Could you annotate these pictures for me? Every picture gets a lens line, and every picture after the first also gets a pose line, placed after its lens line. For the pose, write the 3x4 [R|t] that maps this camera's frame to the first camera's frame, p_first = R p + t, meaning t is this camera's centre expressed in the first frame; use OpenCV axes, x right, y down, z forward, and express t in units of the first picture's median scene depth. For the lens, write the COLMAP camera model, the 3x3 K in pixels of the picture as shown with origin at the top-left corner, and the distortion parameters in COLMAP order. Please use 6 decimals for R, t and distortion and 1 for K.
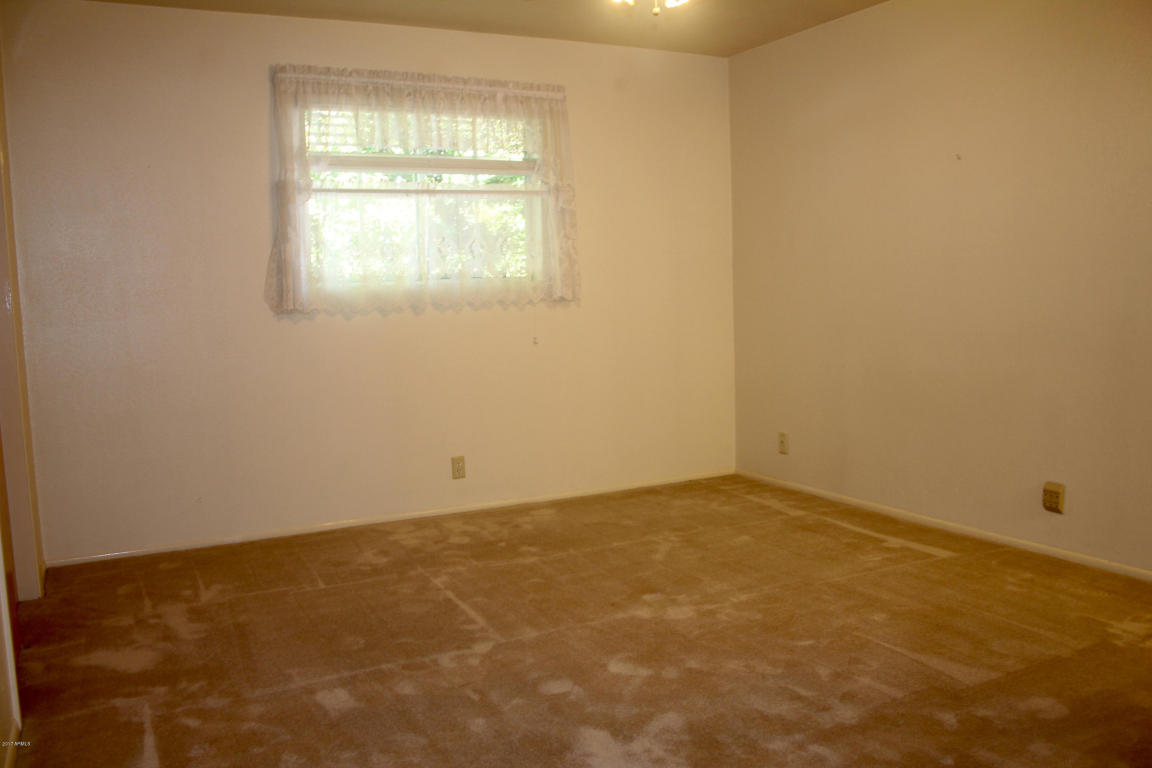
lens RADIAL K [[942.7, 0, 565.5], [0, 942.7, 377.4], [0, 0, 1]] dist [-0.124850, 0.049906]
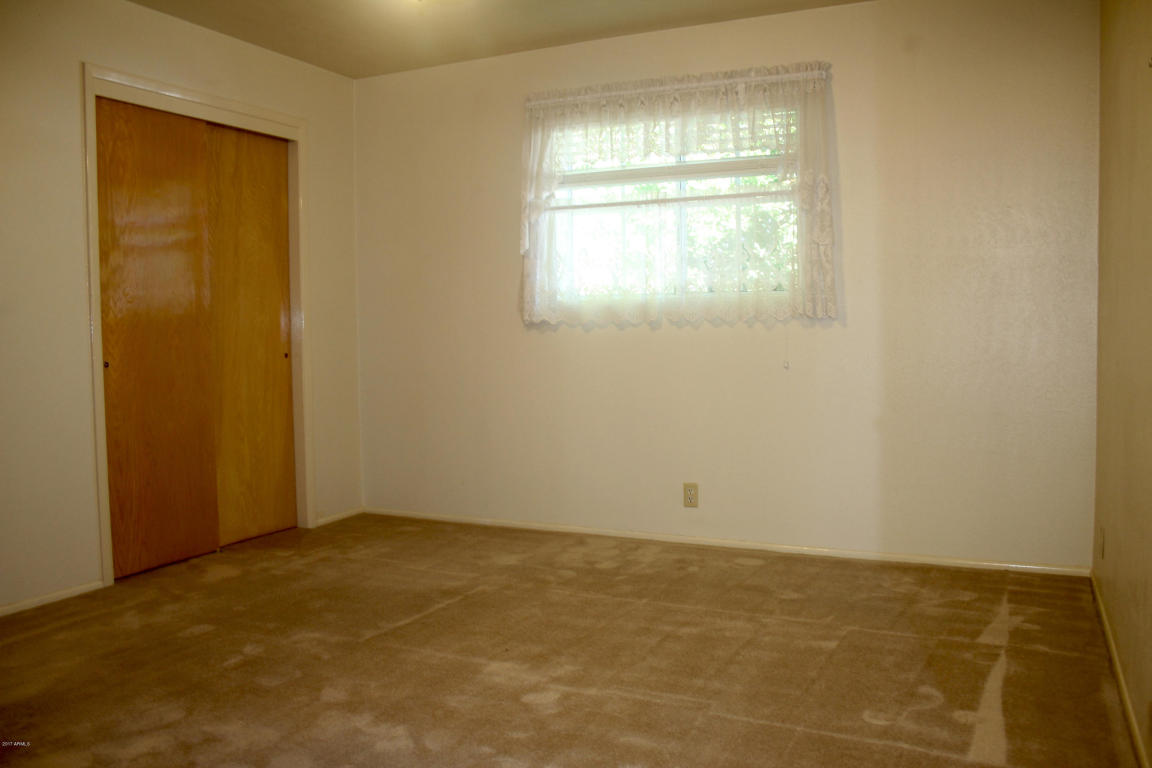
lens RADIAL K [[942.7, 0, 569.2], [0, 942.7, 386.6], [0, 0, 1]] dist [-0.124850, 0.049906]
pose [[0.612814, 0.075511, -0.786611, 0.557883], [-0.078934, 0.996295, 0.034145, -0.034822], [0.786275, 0.041166, 0.616504, 0.342154]]
